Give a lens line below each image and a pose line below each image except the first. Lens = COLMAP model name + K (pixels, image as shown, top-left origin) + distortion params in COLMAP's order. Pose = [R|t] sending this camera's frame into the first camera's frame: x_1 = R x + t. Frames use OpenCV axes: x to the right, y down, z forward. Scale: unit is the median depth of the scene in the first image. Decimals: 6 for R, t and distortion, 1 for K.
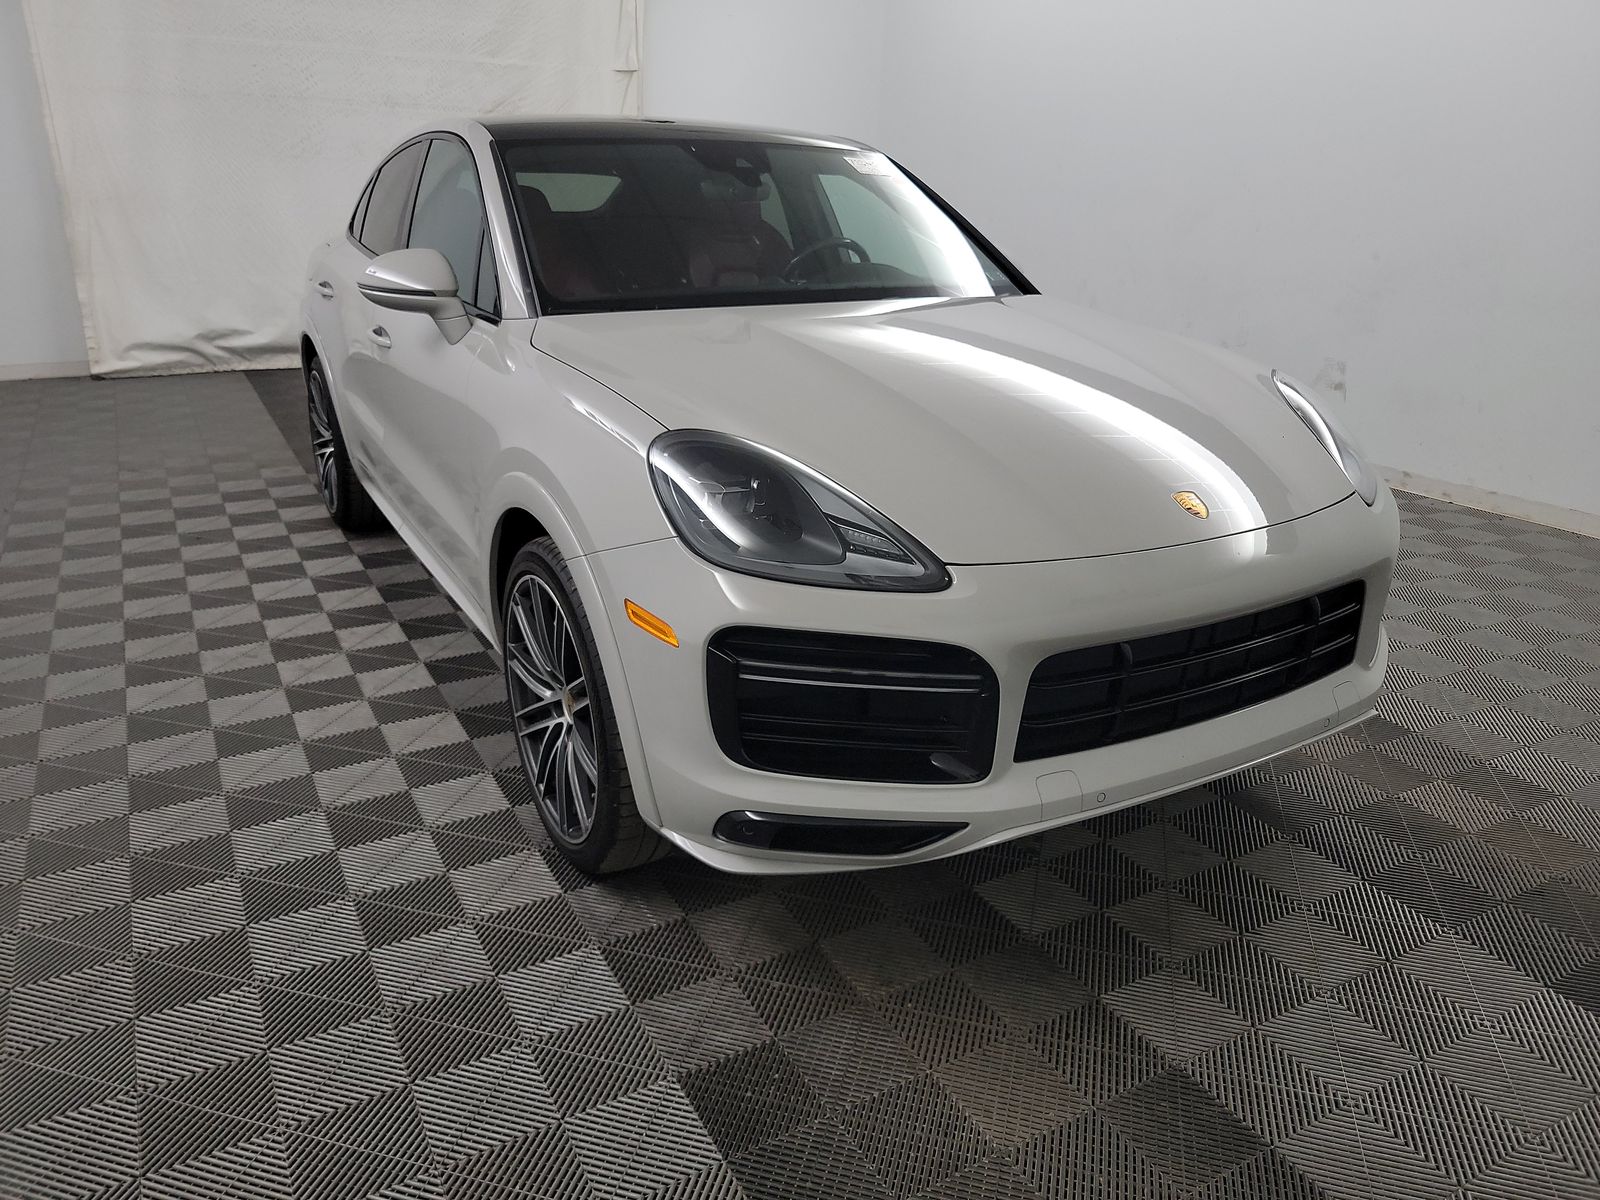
lens RADIAL K [[1093.9, 0, 803.8], [0, 1093.9, 579.0], [0, 0, 1]] dist [0.073220, 0.000651]
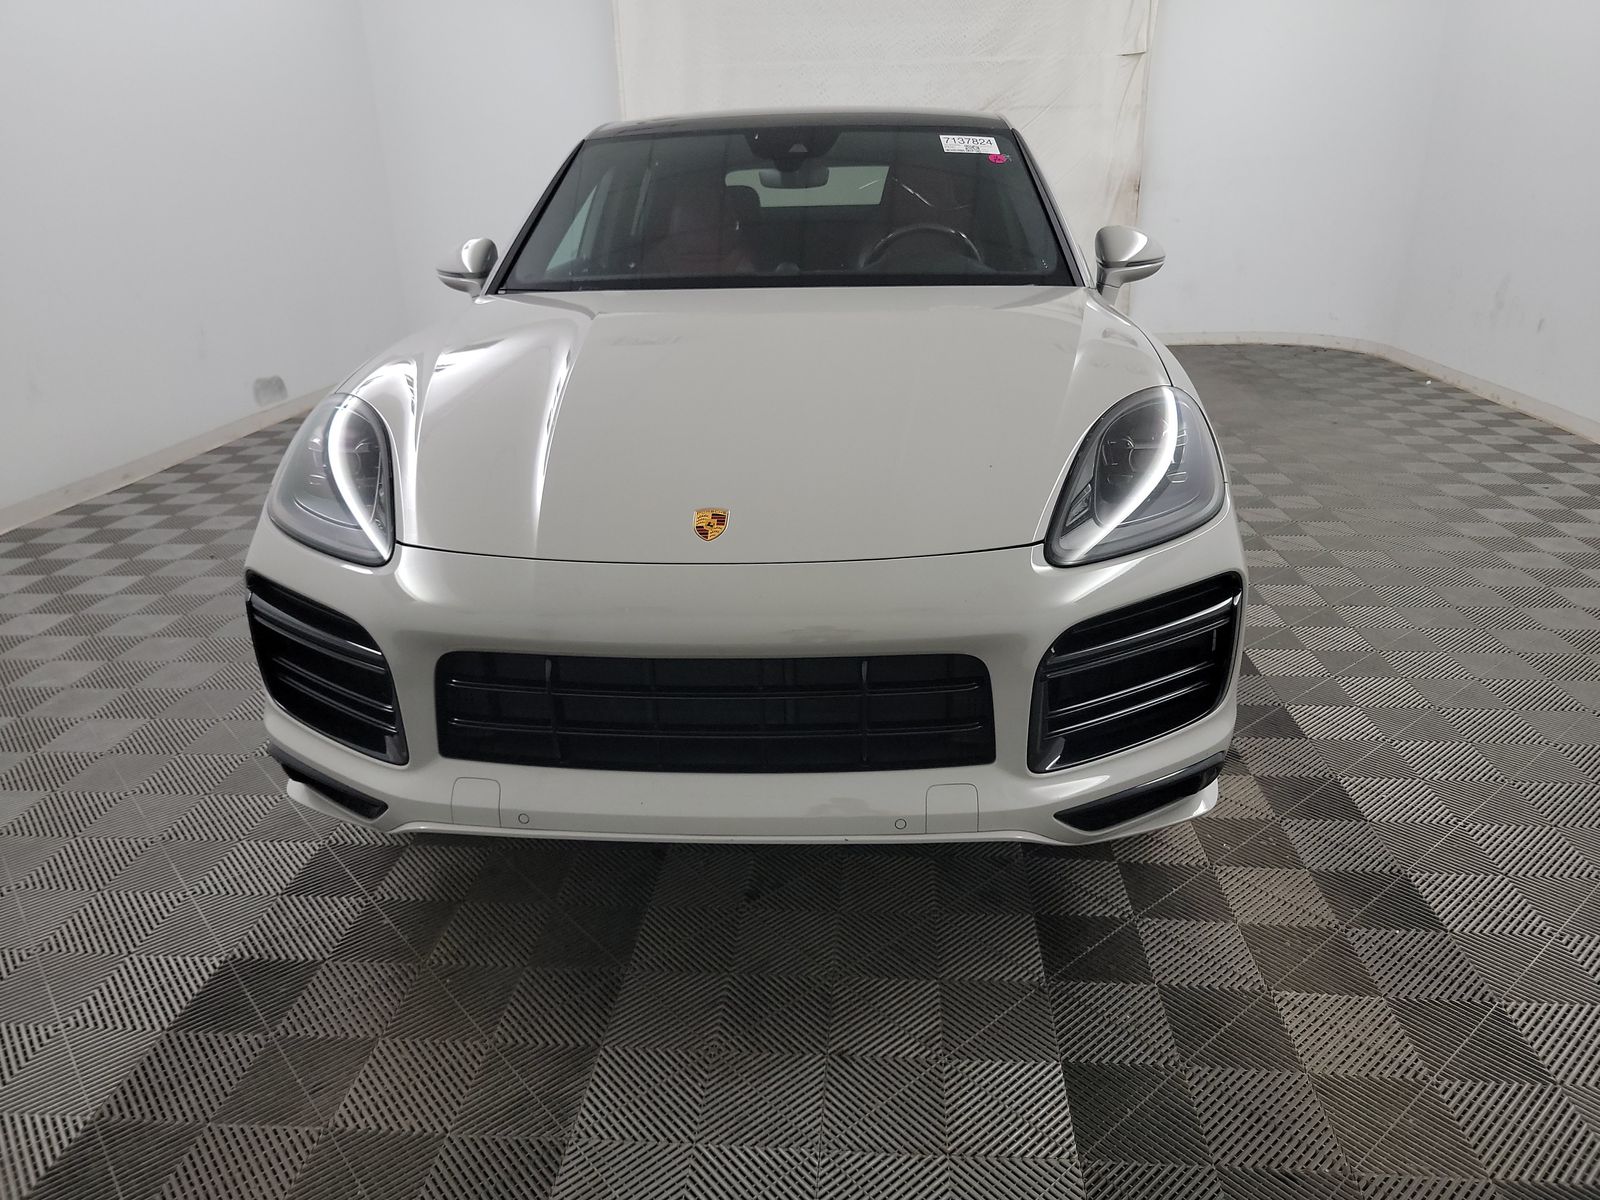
lens RADIAL K [[1130.3, 0, 800.0], [0, 1130.3, 600.0], [0, 0, 1]] dist [0.019578, -0.000421]
pose [[0.830400, 0.163833, -0.532536, 0.473090], [-0.158069, 0.985793, 0.056794, -0.037700], [0.534275, 0.037016, 0.844500, 0.154461]]
